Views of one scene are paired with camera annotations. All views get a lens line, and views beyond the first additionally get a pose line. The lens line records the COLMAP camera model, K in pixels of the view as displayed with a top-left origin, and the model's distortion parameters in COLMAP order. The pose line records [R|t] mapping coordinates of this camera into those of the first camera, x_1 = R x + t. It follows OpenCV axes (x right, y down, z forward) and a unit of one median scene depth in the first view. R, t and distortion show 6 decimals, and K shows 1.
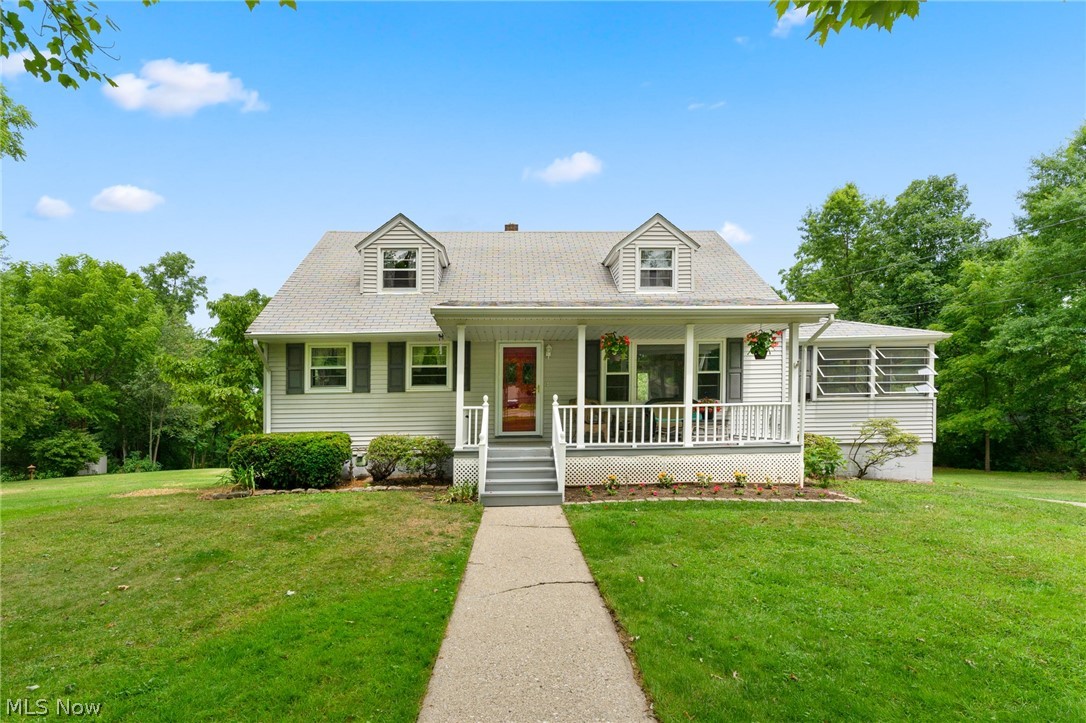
lens RADIAL K [[510.9, 0, 544.6], [0, 510.9, 420.4], [0, 0, 1]] dist [0.003491, 0.000194]
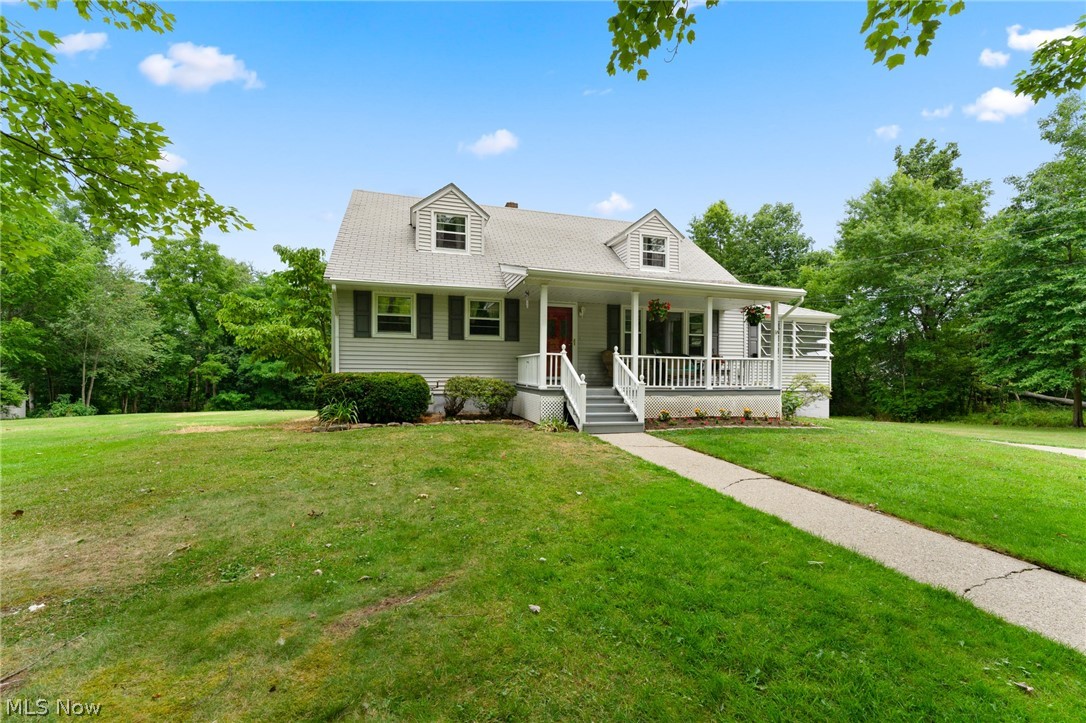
lens RADIAL K [[435.7, 0, 561.8], [0, 435.7, 375.3], [0, 0, 1]] dist [0.003140, 0.000626]
pose [[0.970033, 0.022454, 0.241932, -0.269947], [-0.022136, 0.999747, -0.004033, 0.020764], [-0.241962, -0.001443, 0.970285, -0.000465]]
